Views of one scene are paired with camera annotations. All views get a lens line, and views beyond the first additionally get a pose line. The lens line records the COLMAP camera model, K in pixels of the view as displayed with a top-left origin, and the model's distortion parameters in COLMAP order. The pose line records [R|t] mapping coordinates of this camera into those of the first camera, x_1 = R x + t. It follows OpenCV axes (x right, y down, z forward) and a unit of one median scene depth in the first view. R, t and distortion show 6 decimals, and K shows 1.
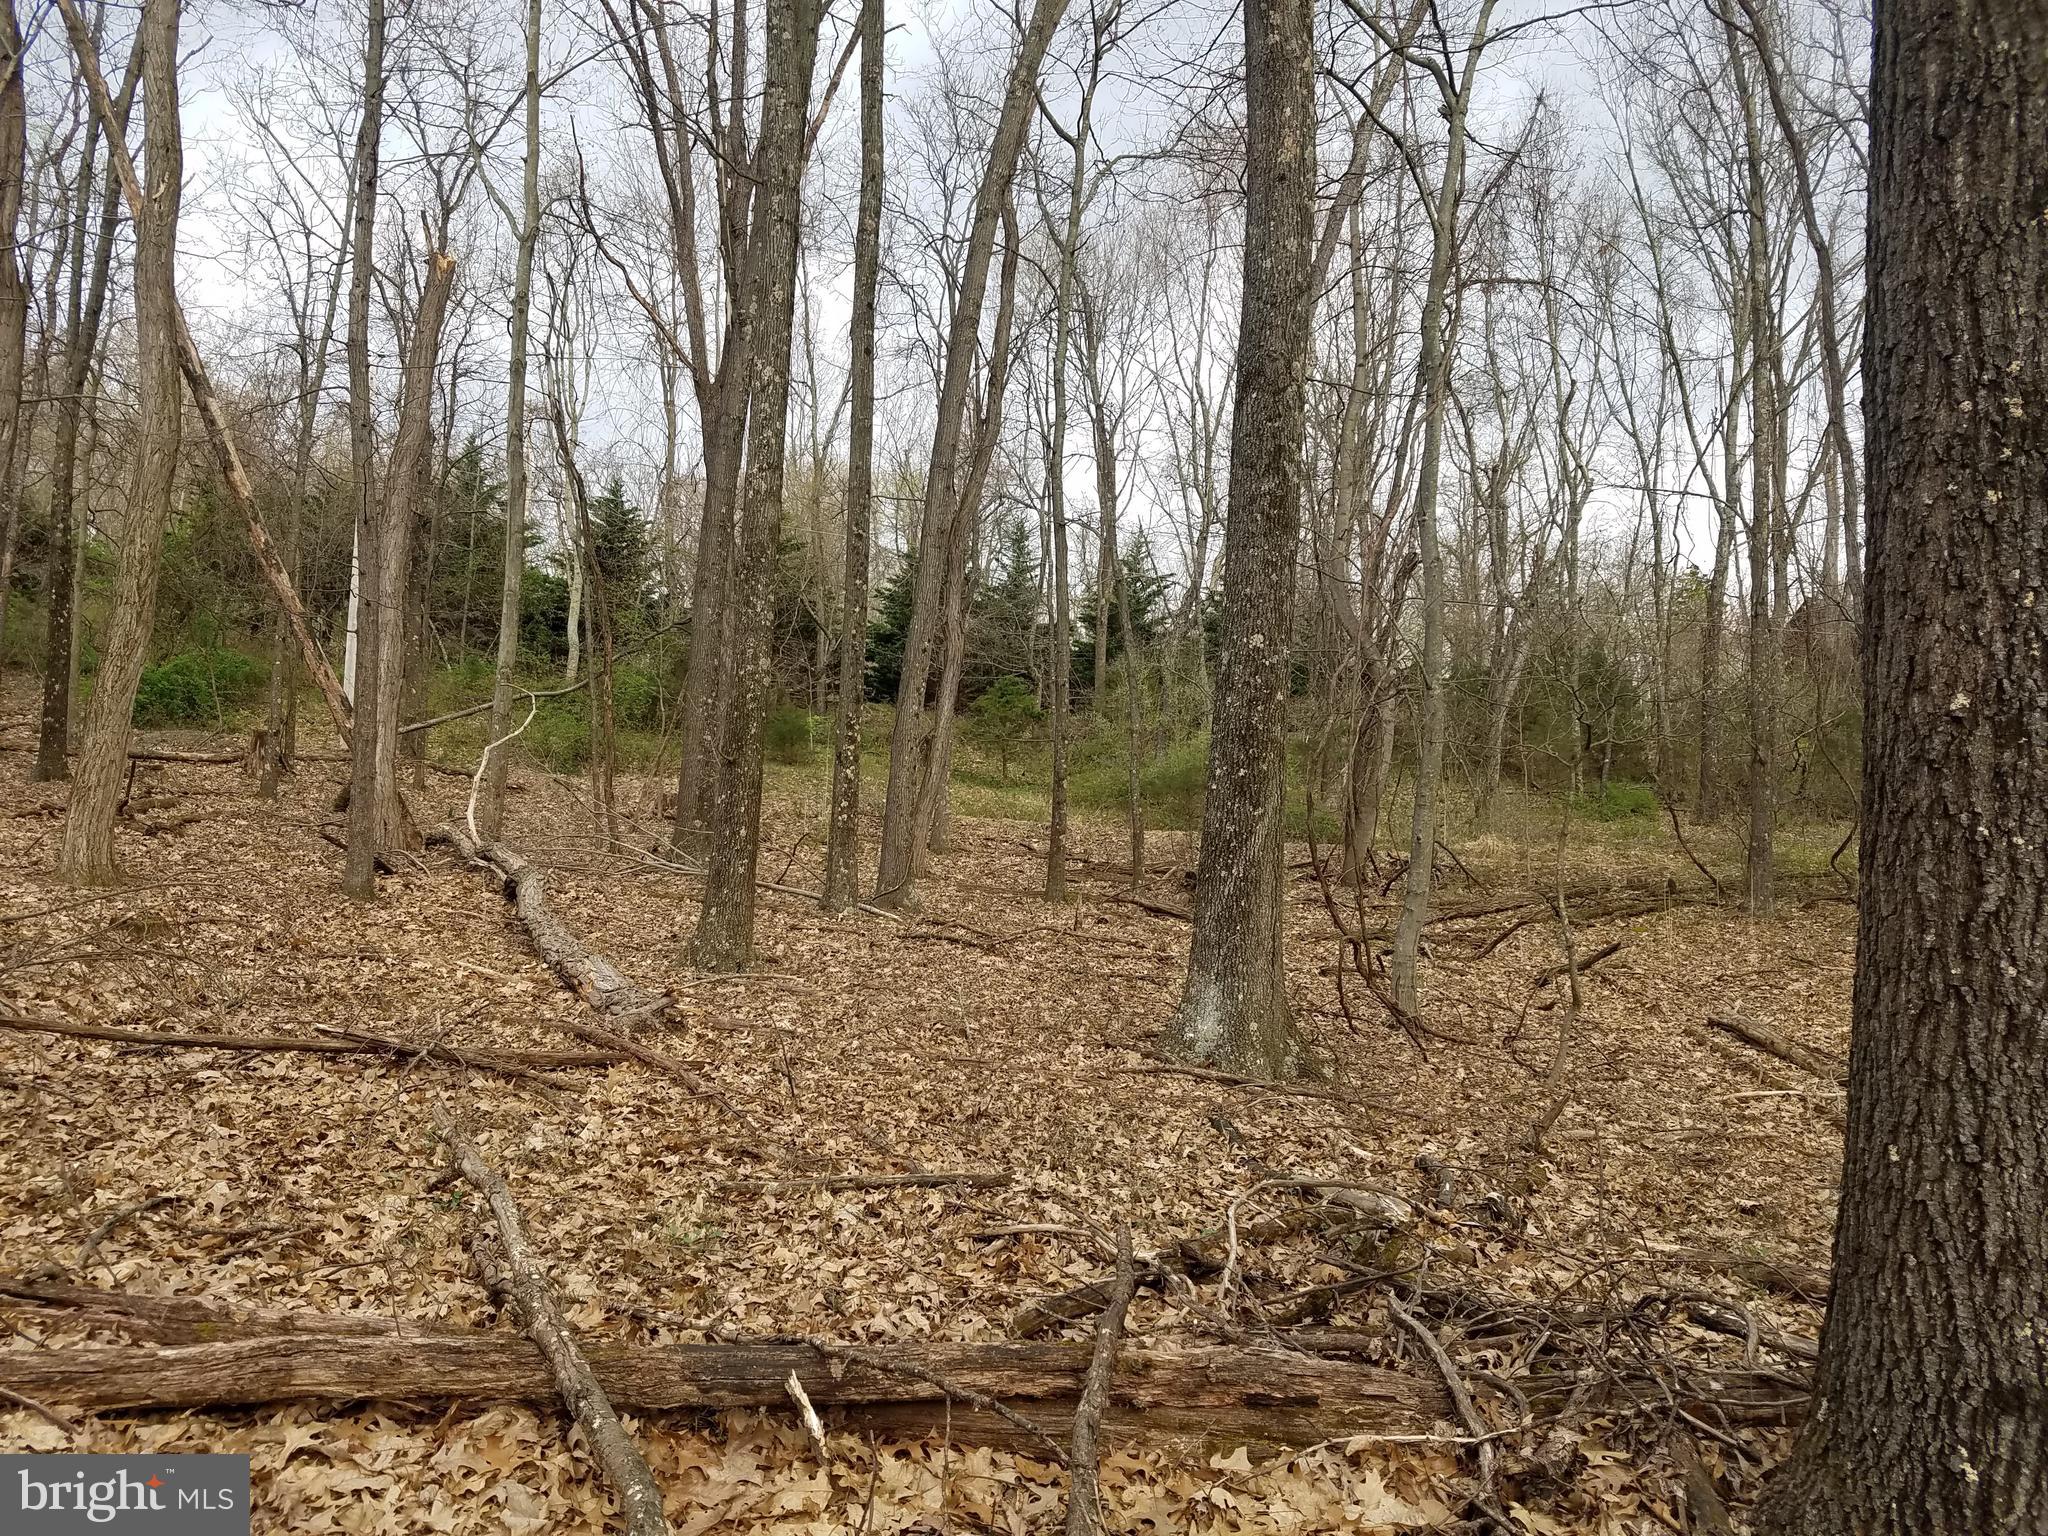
lens RADIAL K [[1555.9, 0, 1020.2], [0, 1555.9, 800.9], [0, 0, 1]] dist [0.191260, -0.327964]
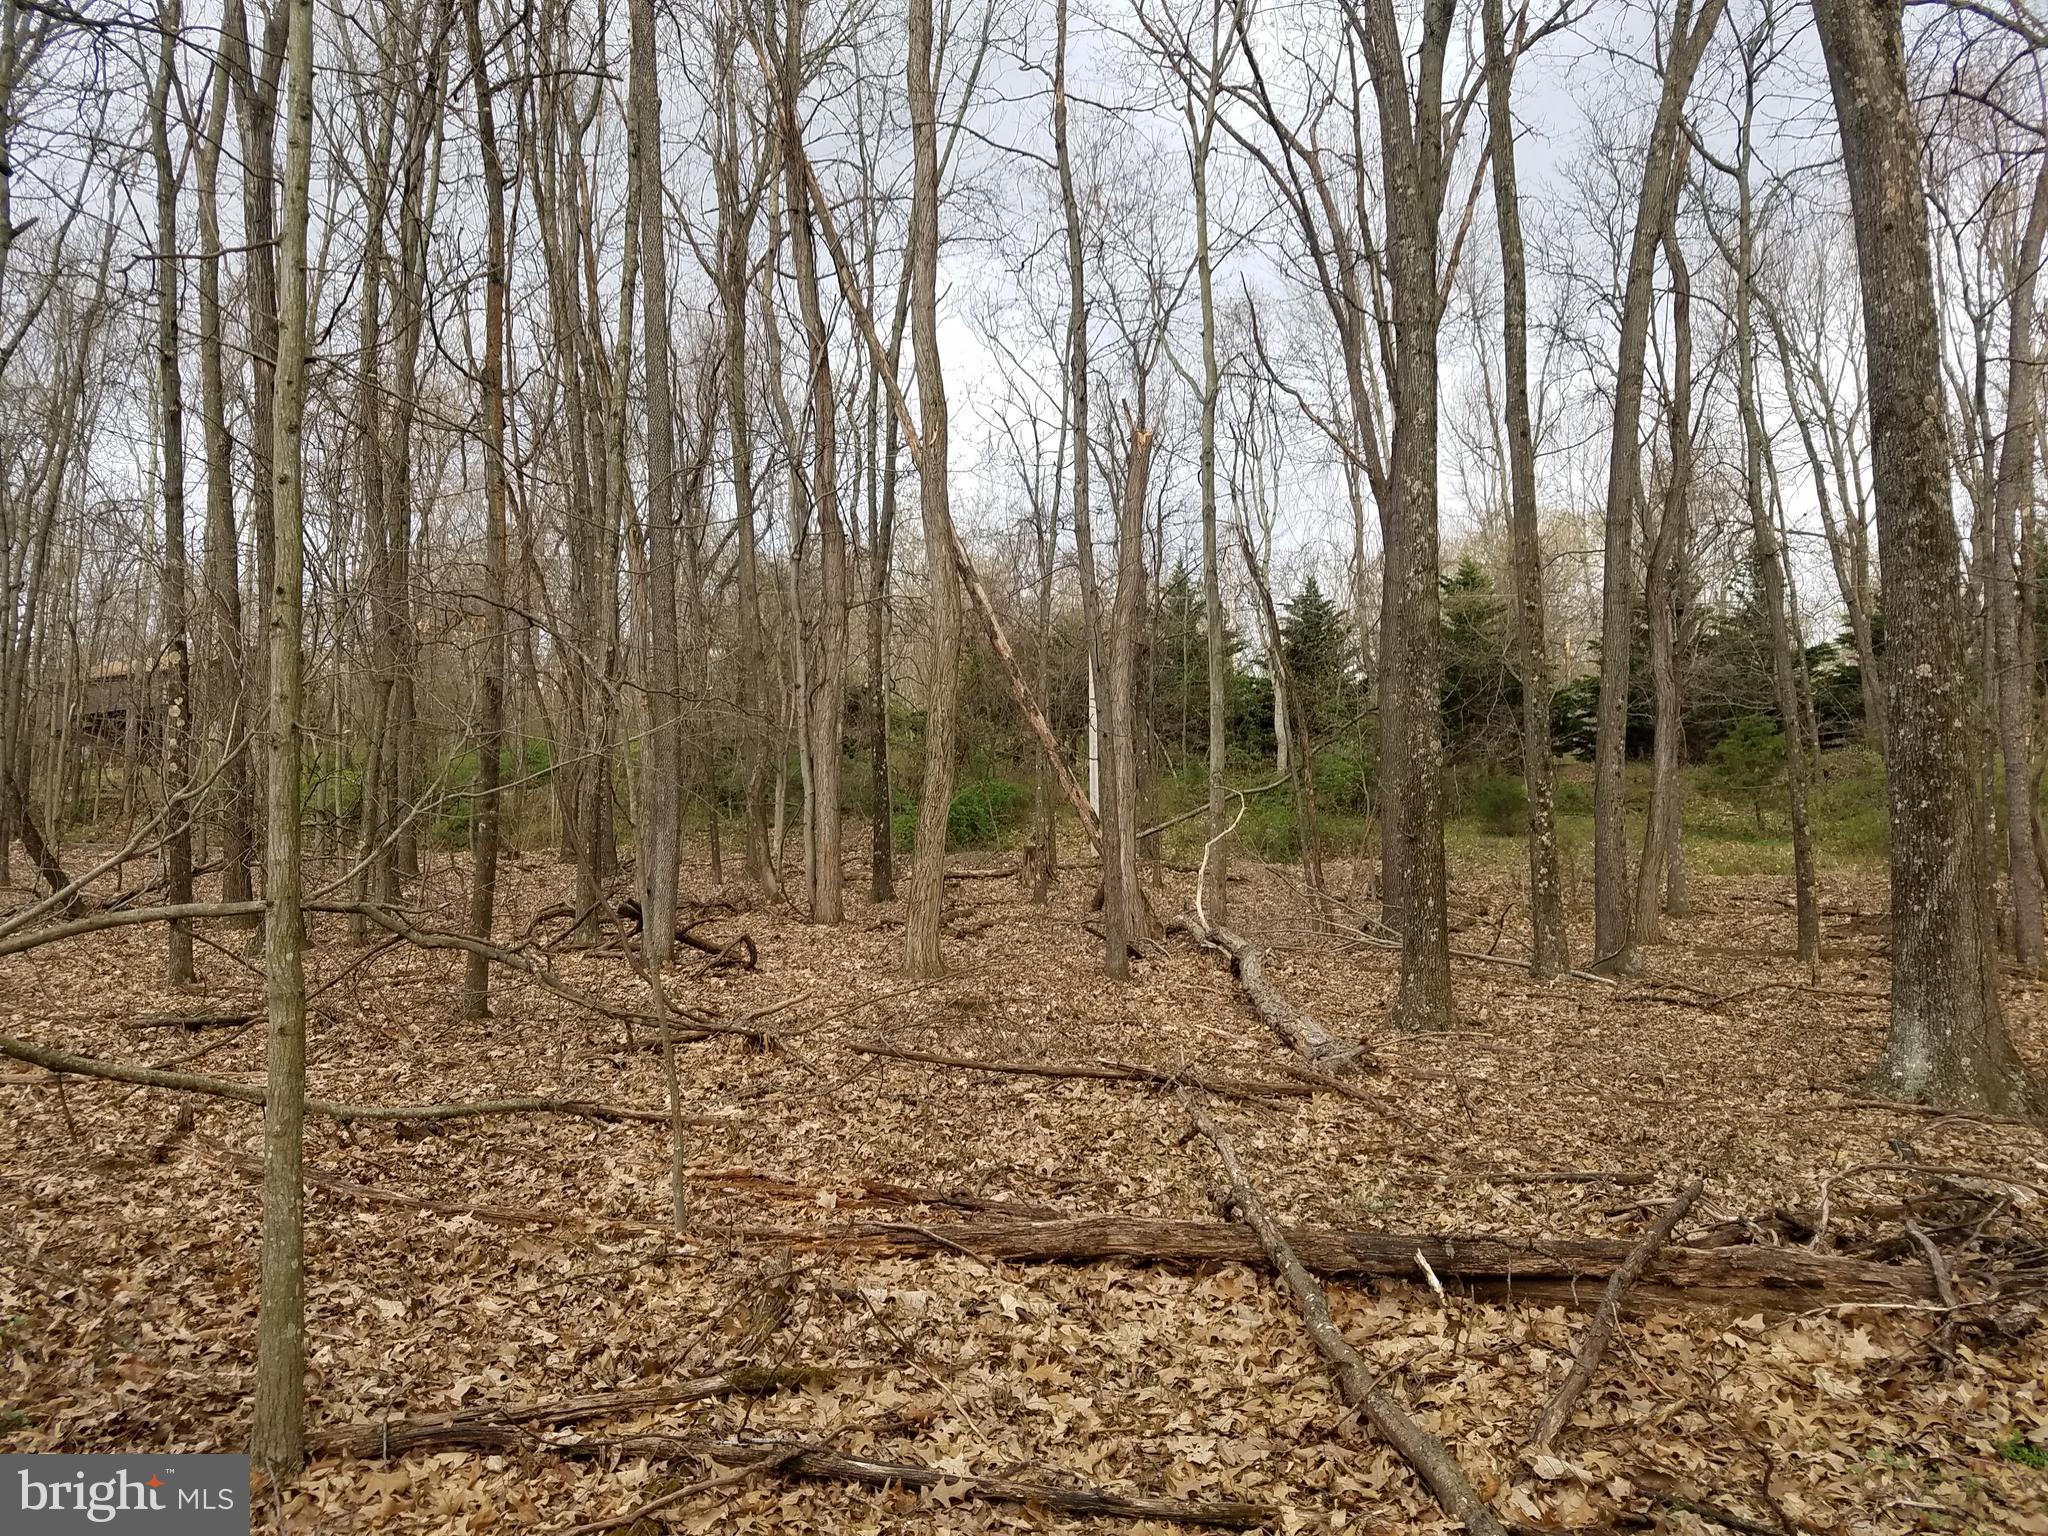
lens RADIAL K [[1711.3, 0, 1024.0], [0, 1711.3, 768.0], [0, 0, 1]] dist [-0.003968, -0.008758]
pose [[0.901107, -0.103940, -0.420954, 0.079005], [0.074616, 0.993532, -0.085592, 0.008095], [0.427128, 0.045718, 0.903035, -0.198921]]
